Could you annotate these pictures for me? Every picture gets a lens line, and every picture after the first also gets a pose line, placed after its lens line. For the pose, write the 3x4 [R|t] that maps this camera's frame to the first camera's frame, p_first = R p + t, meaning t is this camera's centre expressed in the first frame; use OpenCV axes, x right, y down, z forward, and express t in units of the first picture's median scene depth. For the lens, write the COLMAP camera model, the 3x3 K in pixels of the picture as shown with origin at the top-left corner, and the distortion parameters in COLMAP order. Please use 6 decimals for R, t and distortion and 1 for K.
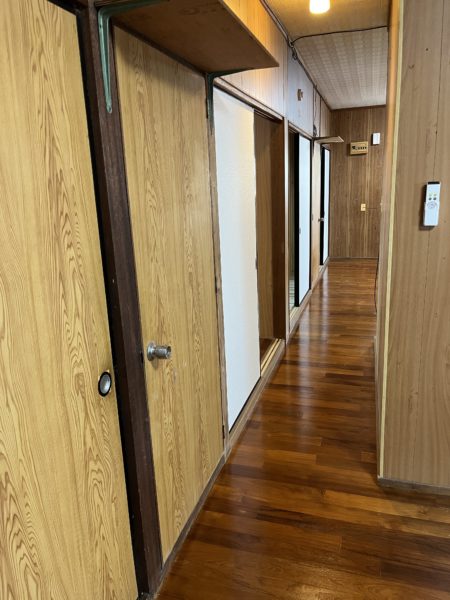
lens RADIAL K [[458.7, 0, 225.0], [0, 458.7, 300.0], [0, 0, 1]] dist [0.025842, 0.000467]
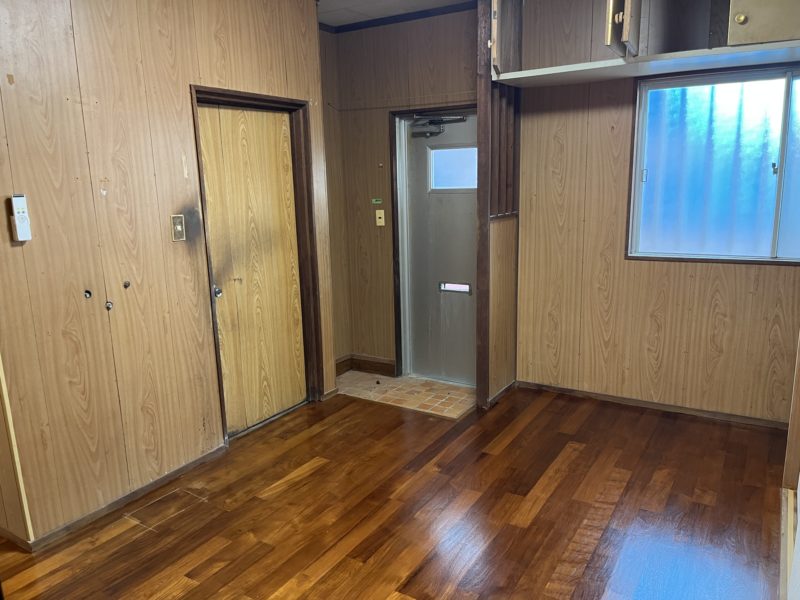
lens RADIAL K [[611.7, 0, 403.9], [0, 611.7, 302.9], [0, 0, 1]] dist [0.025842, 0.000467]
pose [[0.236509, -0.165491, 0.957432, -0.577218], [0.260929, 0.960009, 0.101480, 0.034344], [-0.935938, 0.225821, 0.270232, -0.037184]]
